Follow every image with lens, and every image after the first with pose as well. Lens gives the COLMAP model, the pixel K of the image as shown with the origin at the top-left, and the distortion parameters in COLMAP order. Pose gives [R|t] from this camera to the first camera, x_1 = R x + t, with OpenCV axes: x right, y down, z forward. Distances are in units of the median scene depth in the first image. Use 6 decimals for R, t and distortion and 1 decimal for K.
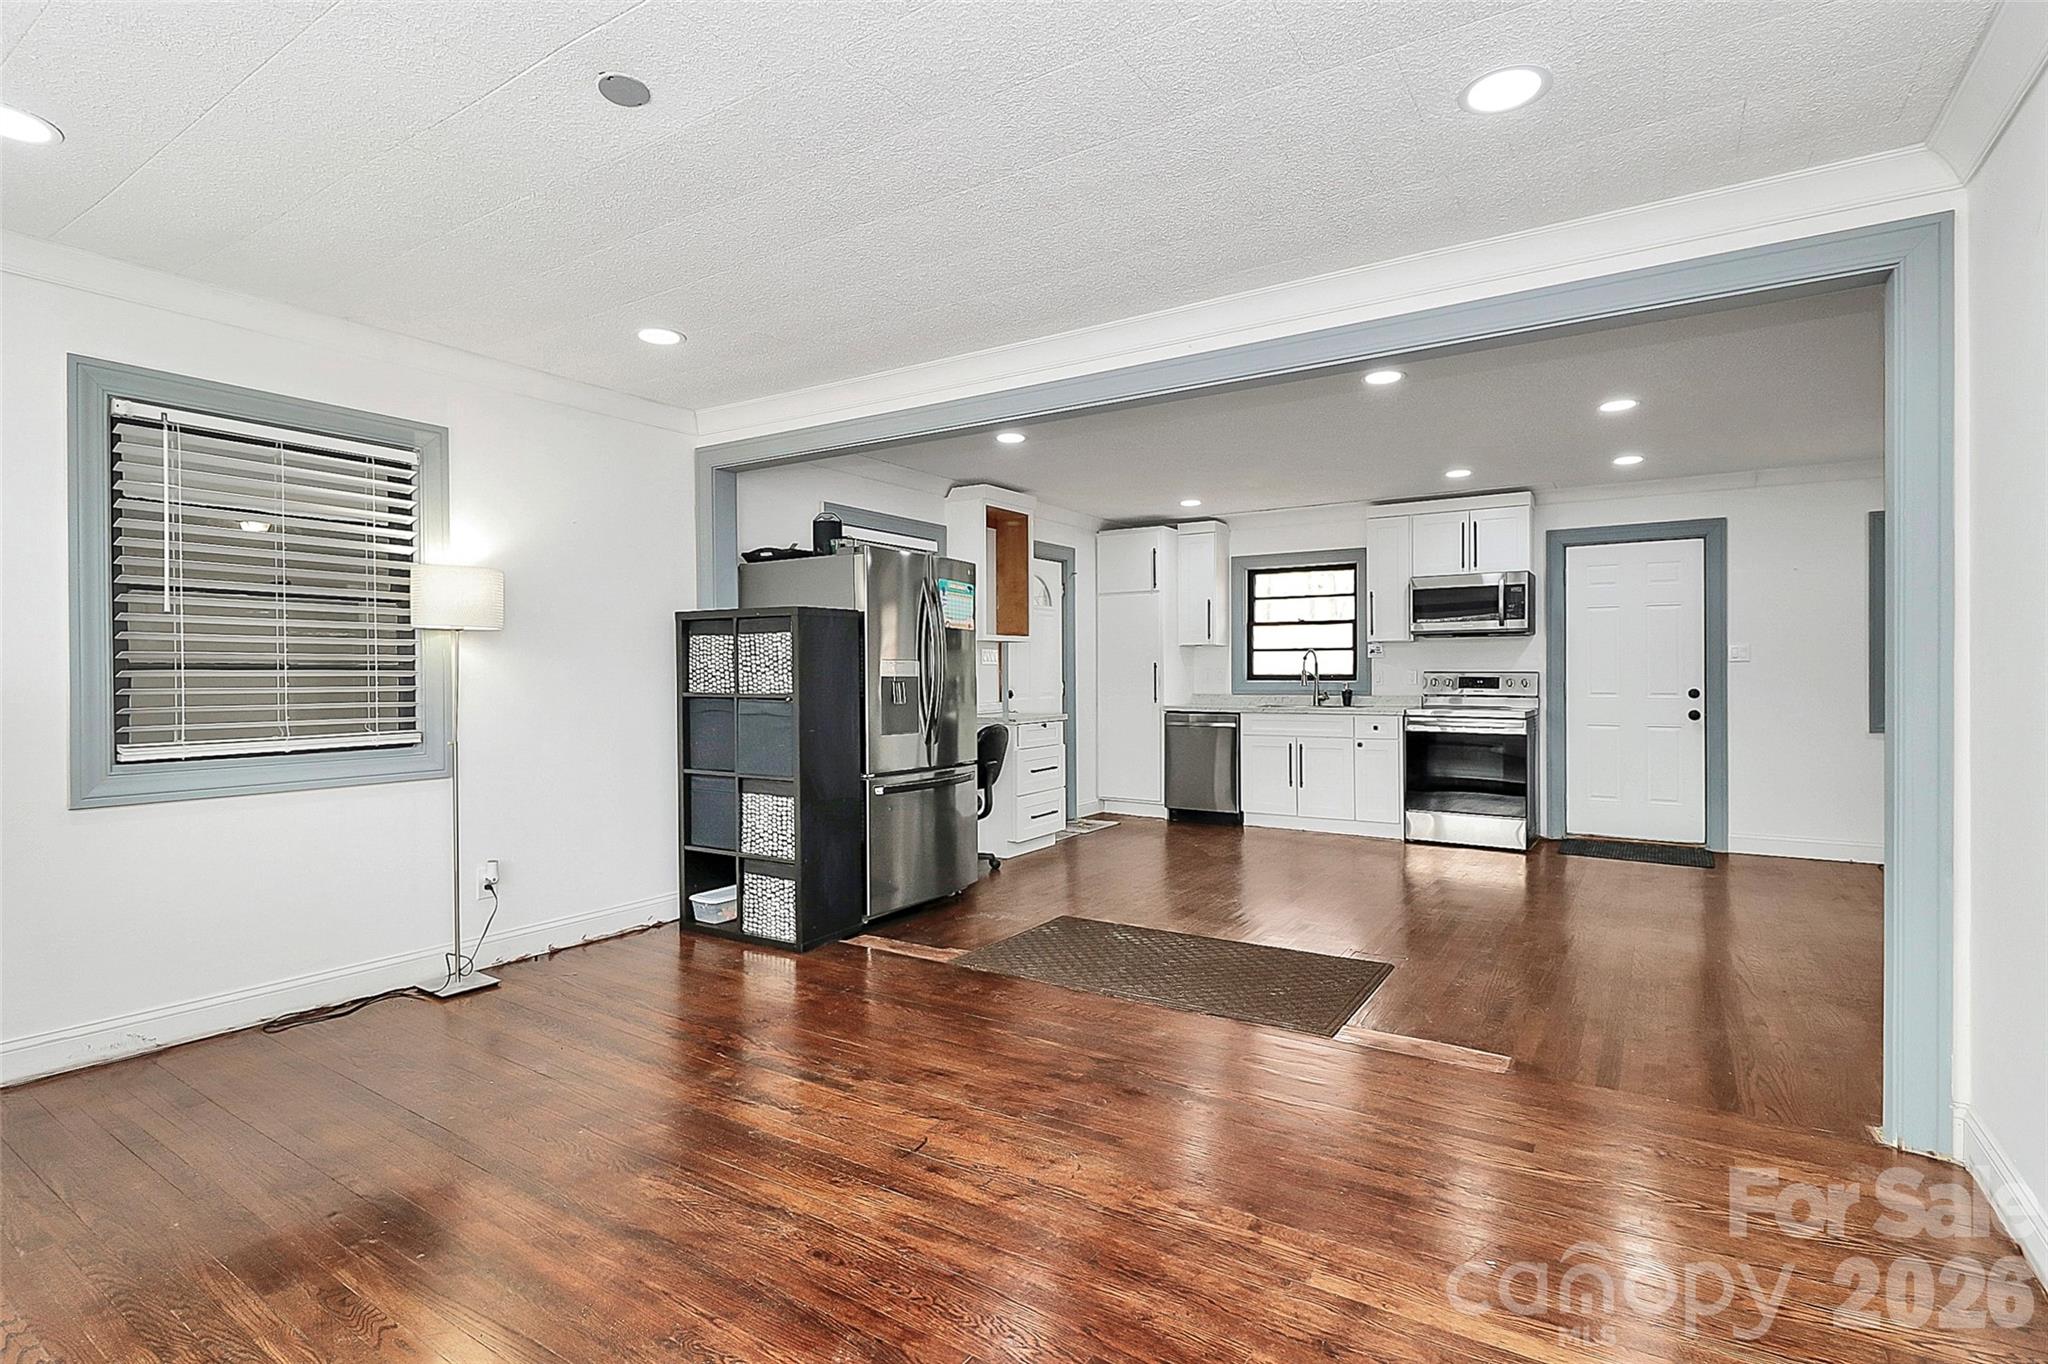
lens RADIAL K [[989.8, 0, 1014.6], [0, 989.8, 667.6], [0, 0, 1]] dist [-0.002313, -0.009344]
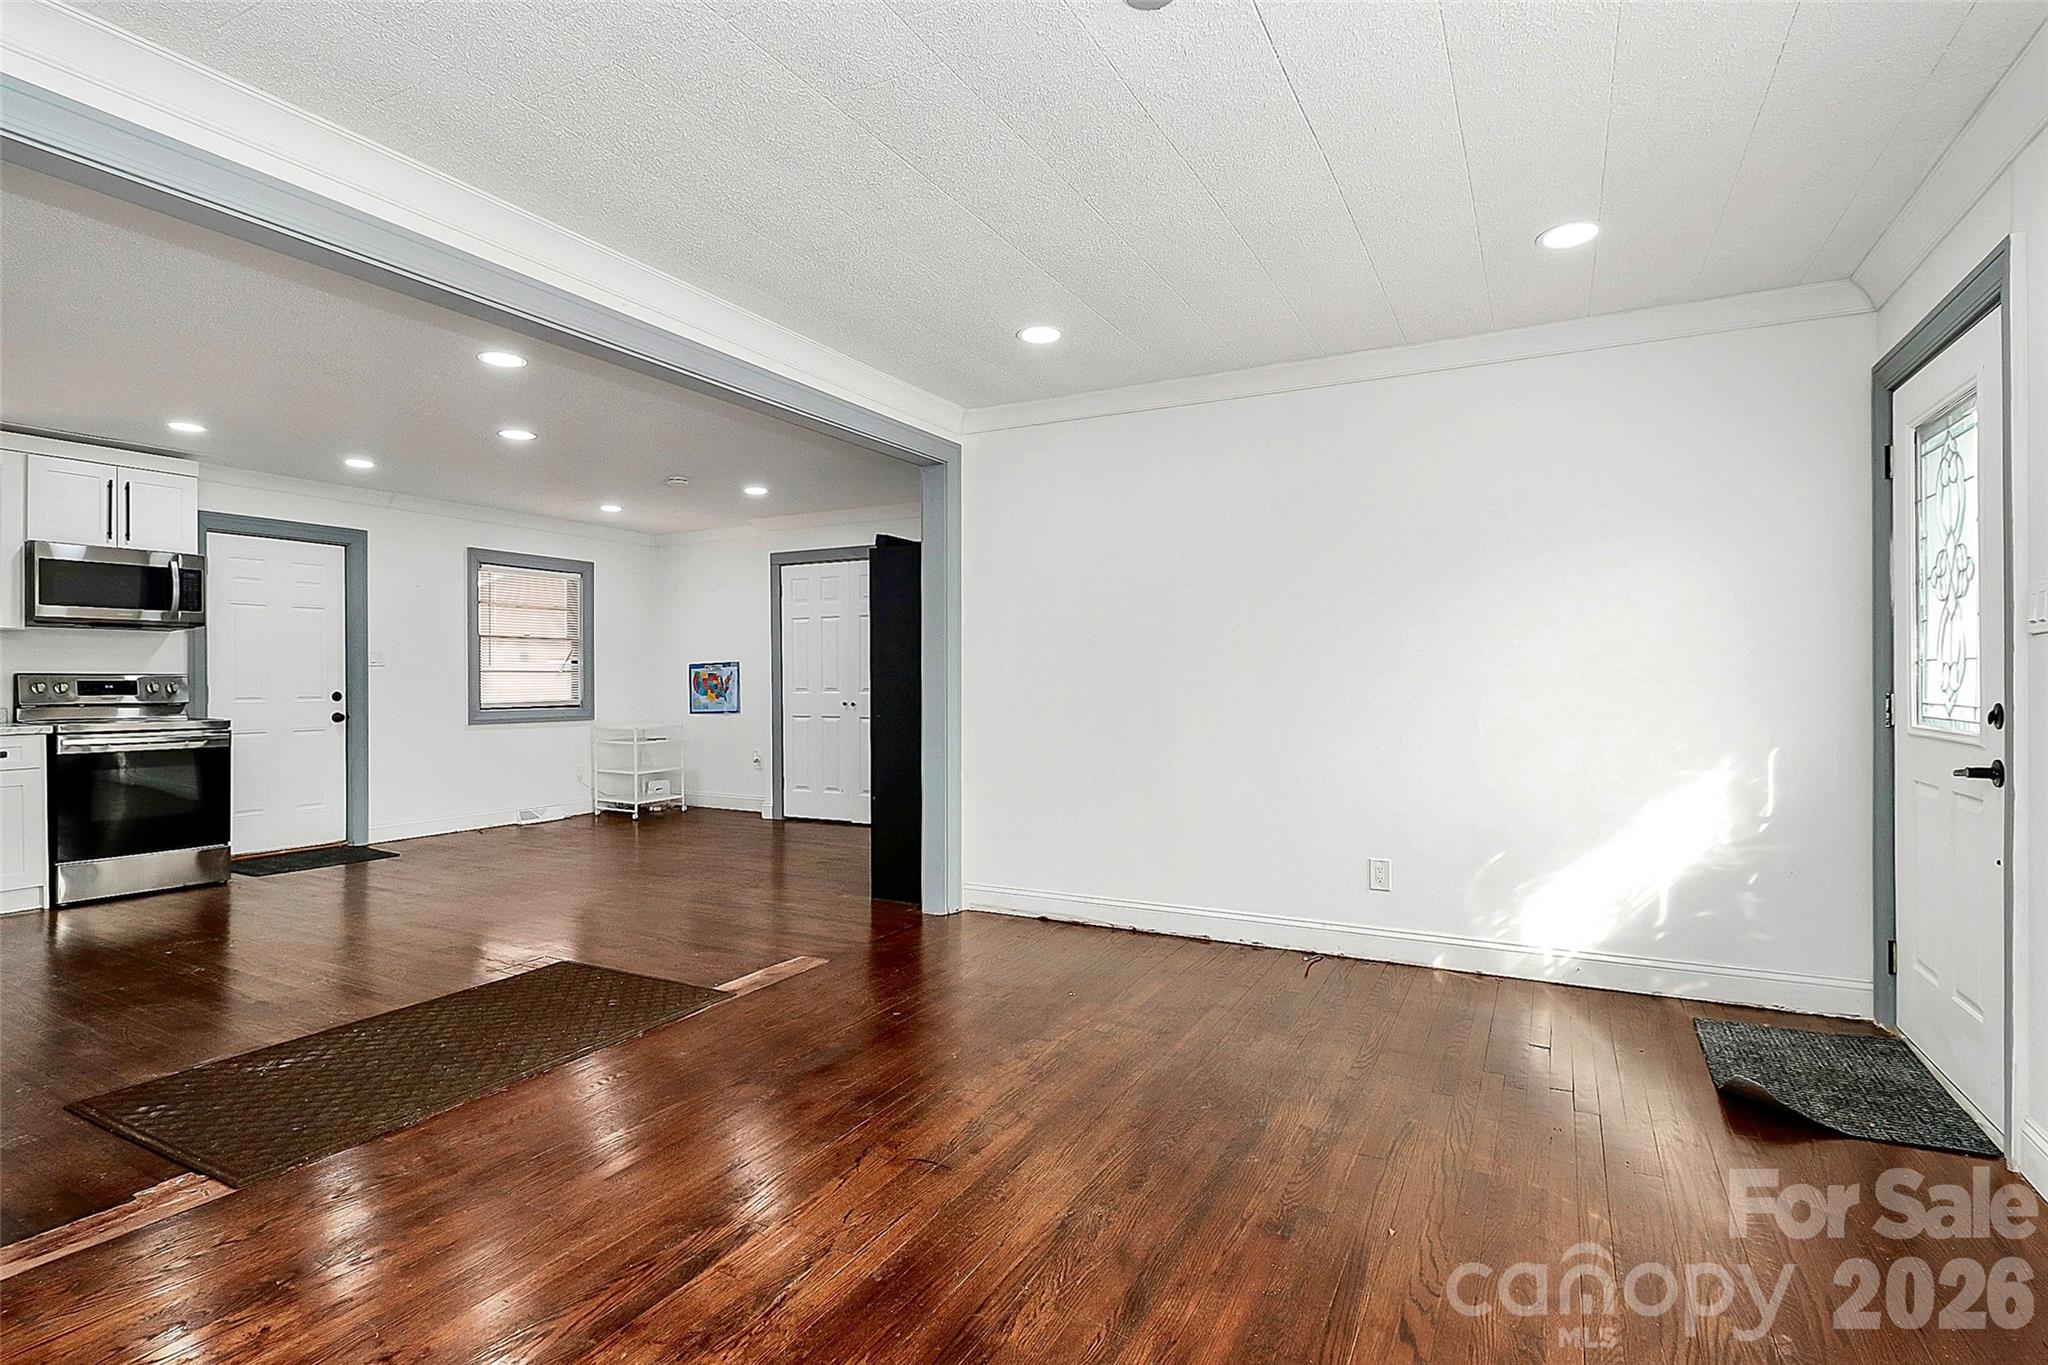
lens RADIAL K [[989.8, 0, 1024.5], [0, 989.8, 684.6], [0, 0, 1]] dist [-0.002313, -0.009344]
pose [[-0.091109, -0.001724, 0.995839, -0.367736], [-0.002234, 0.999996, 0.001526, 0.009996], [-0.995838, -0.002085, -0.091113, 0.351236]]
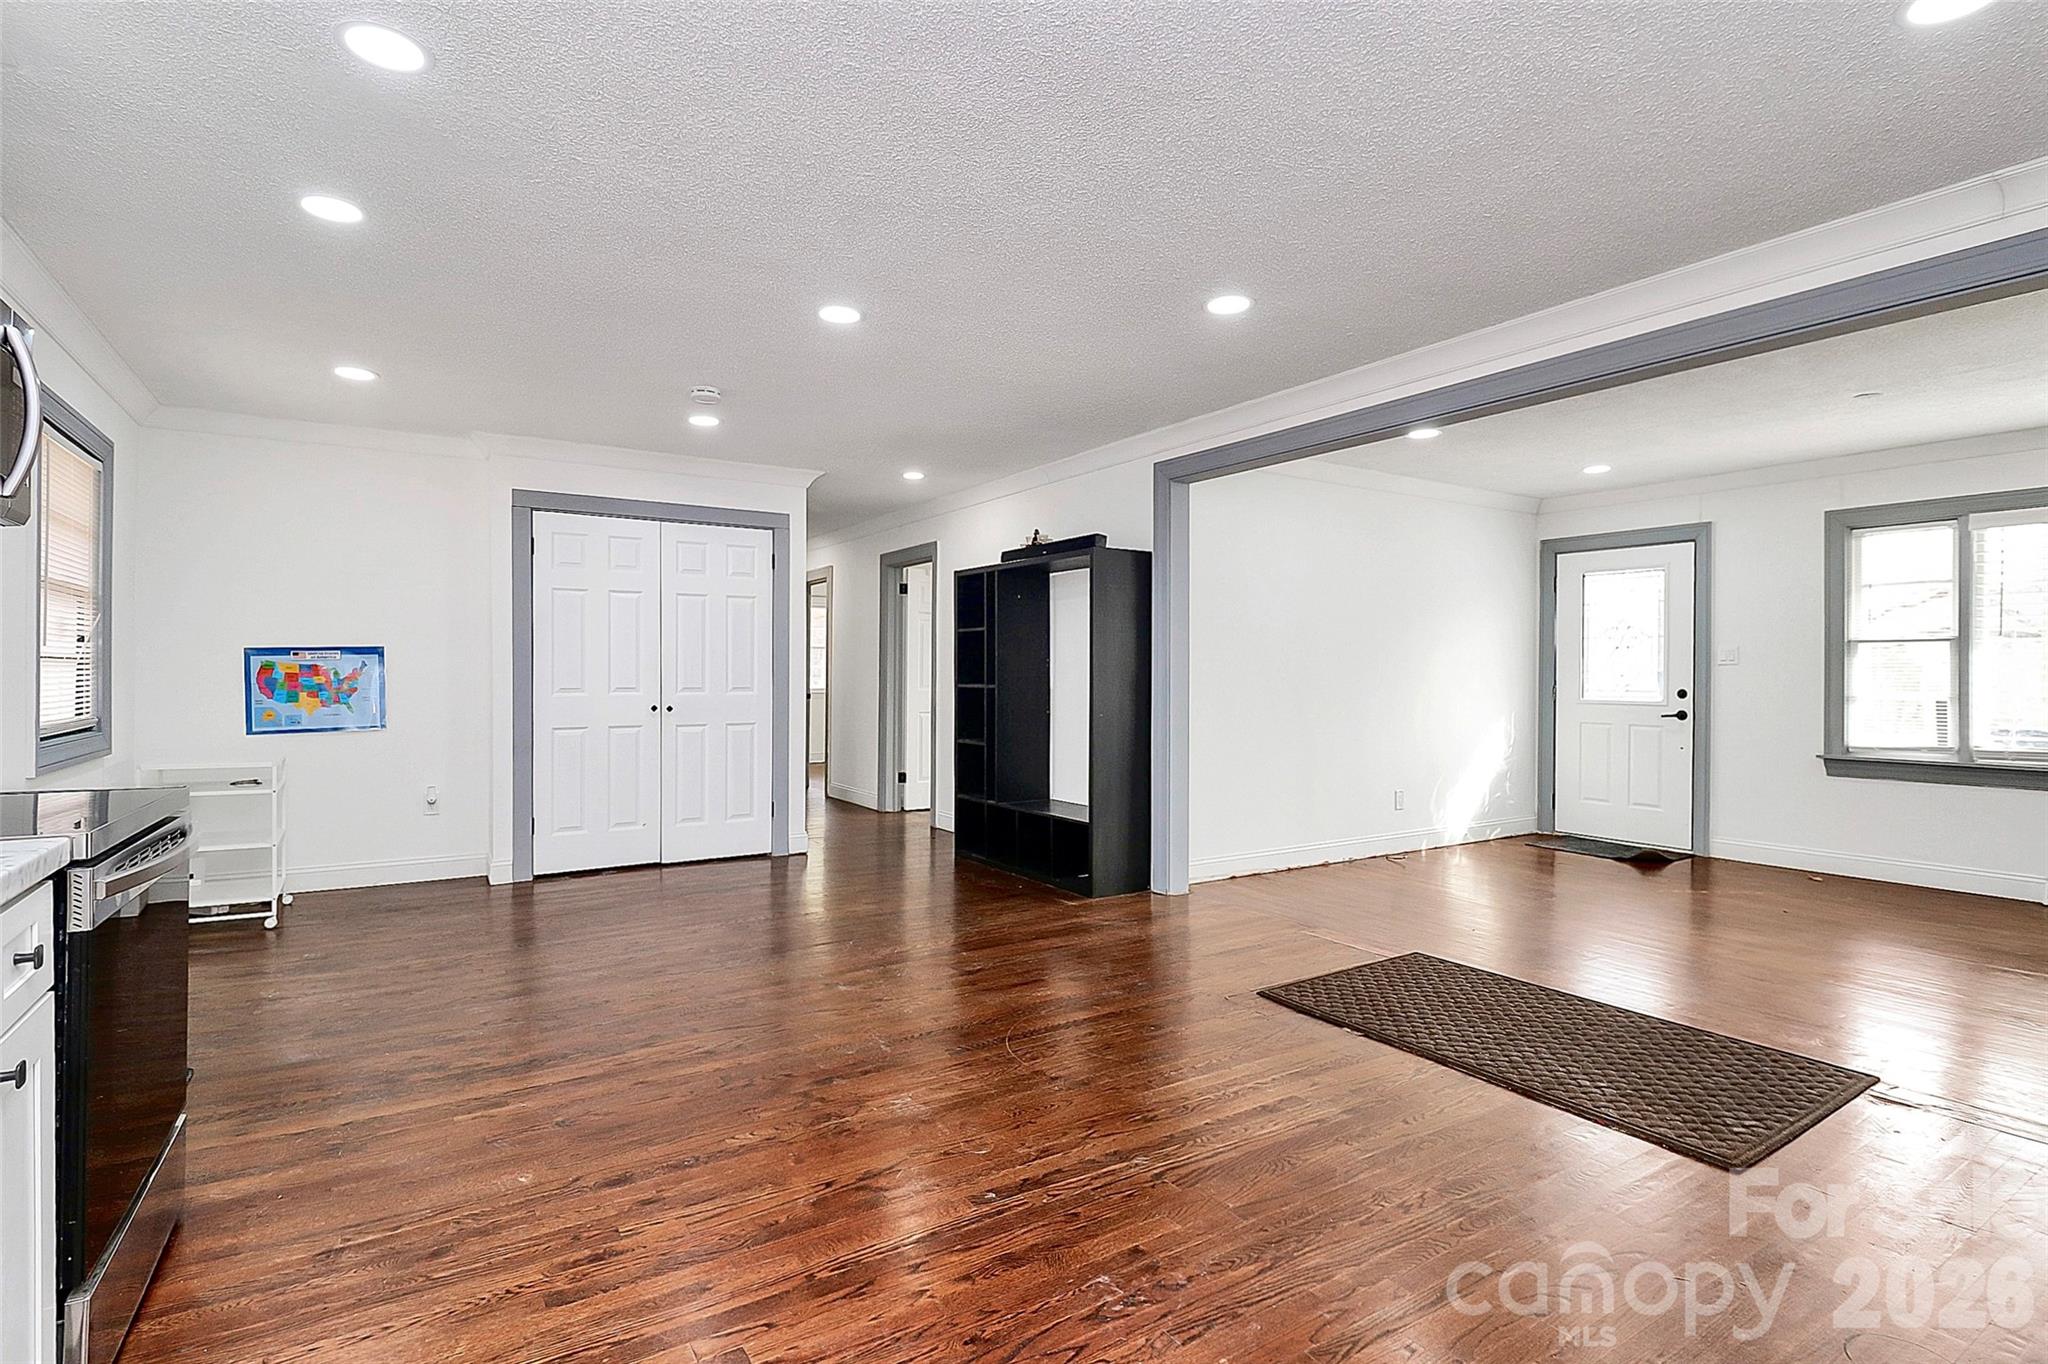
lens RADIAL K [[989.8, 0, 1021.4], [0, 989.8, 664.8], [0, 0, 1]] dist [-0.002313, -0.009344]
pose [[-0.910350, 0.003436, 0.413825, 0.115747], [-0.002261, 0.999909, -0.013277, 0.007309], [-0.413833, -0.013022, -0.910260, 1.077578]]
